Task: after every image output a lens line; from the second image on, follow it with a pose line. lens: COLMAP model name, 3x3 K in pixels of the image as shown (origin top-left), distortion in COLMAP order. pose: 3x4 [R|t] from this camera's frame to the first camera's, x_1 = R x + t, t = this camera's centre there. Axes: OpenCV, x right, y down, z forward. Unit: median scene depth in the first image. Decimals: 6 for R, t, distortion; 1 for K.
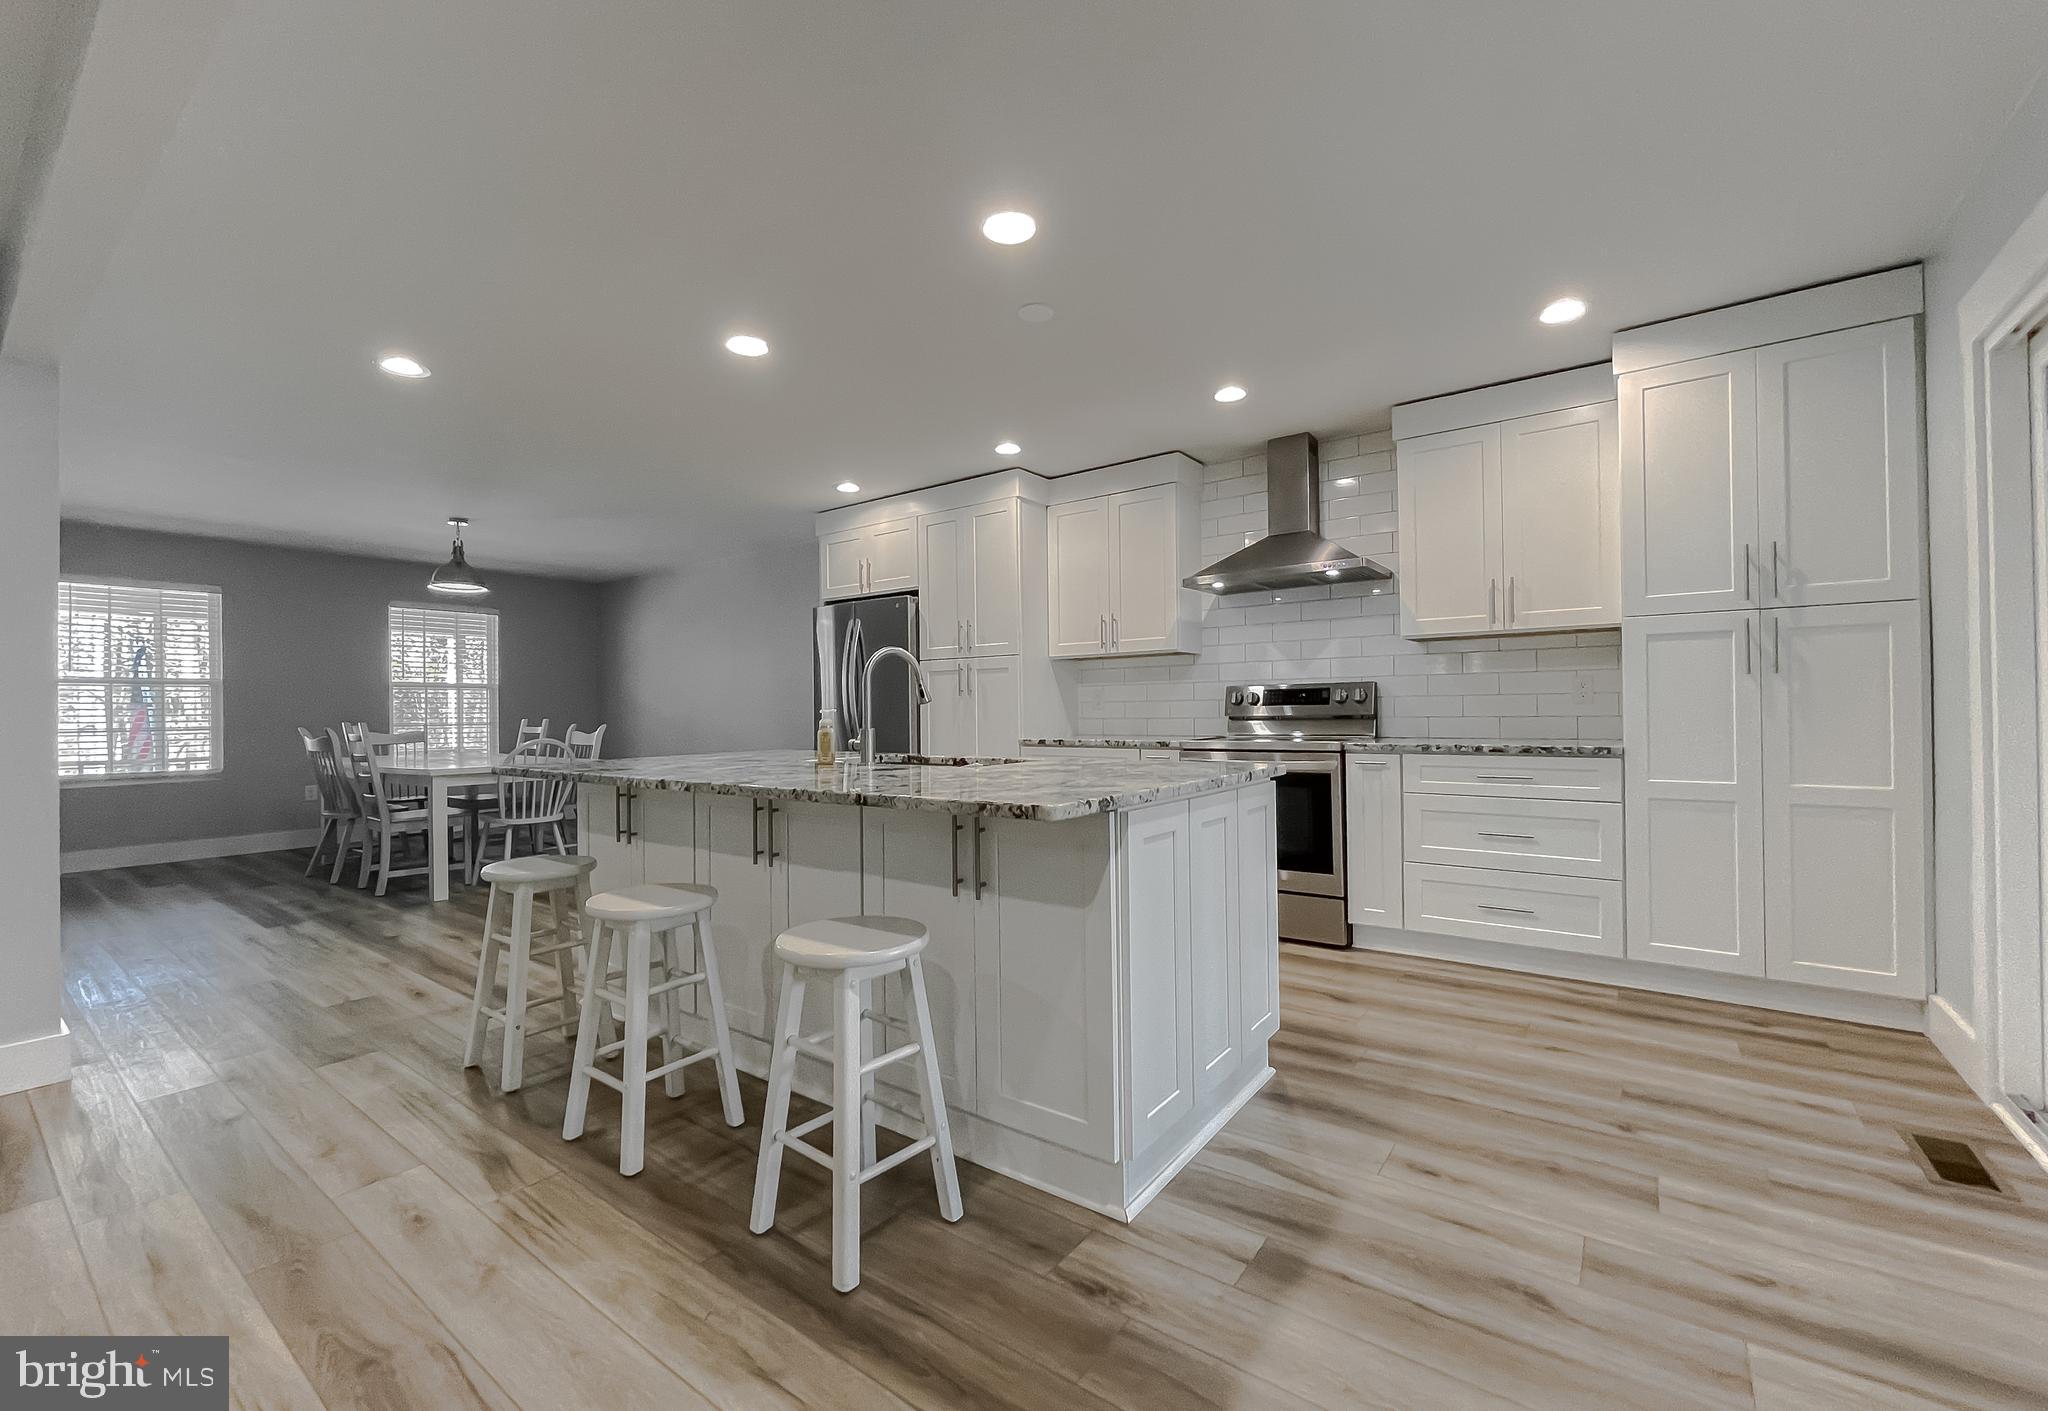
lens RADIAL K [[823.3, 0, 1024.0], [0, 823.3, 705.5], [0, 0, 1]] dist [0.000378, -0.000228]
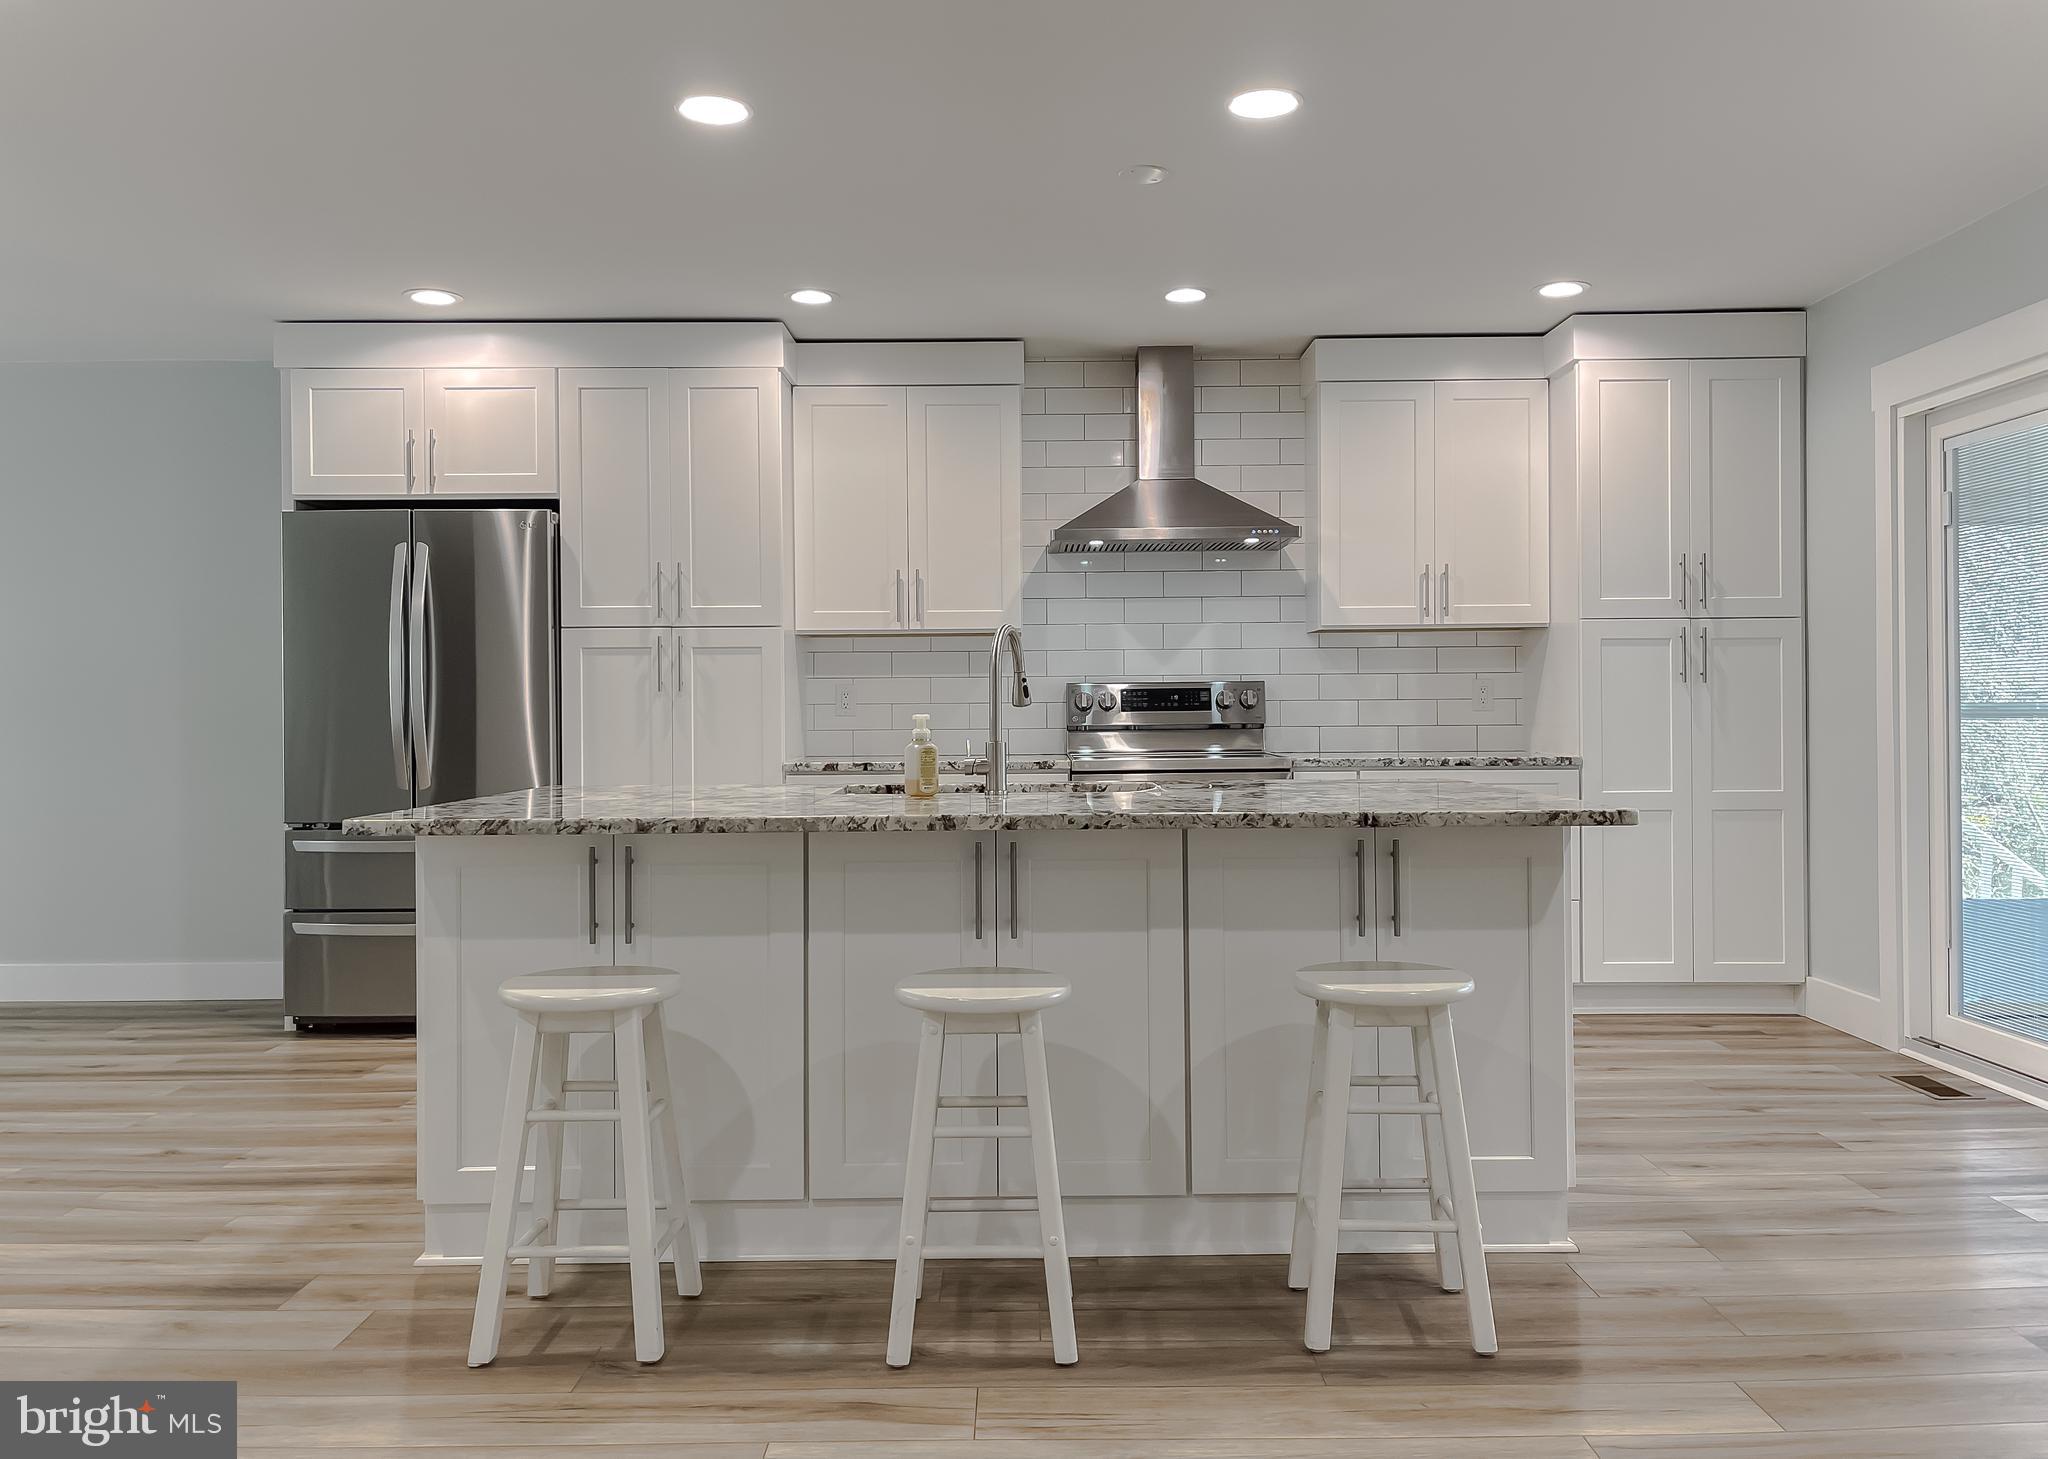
lens RADIAL K [[1510.7, 0, 1024.6], [0, 1510.7, 706.6], [0, 0, 1]] dist [0.062631, -0.079923]
pose [[0.807435, 0.006425, 0.589922, -0.808828], [-0.004507, 0.999979, -0.004723, 0.004064], [-0.589939, 0.001155, 0.807447, -0.028187]]
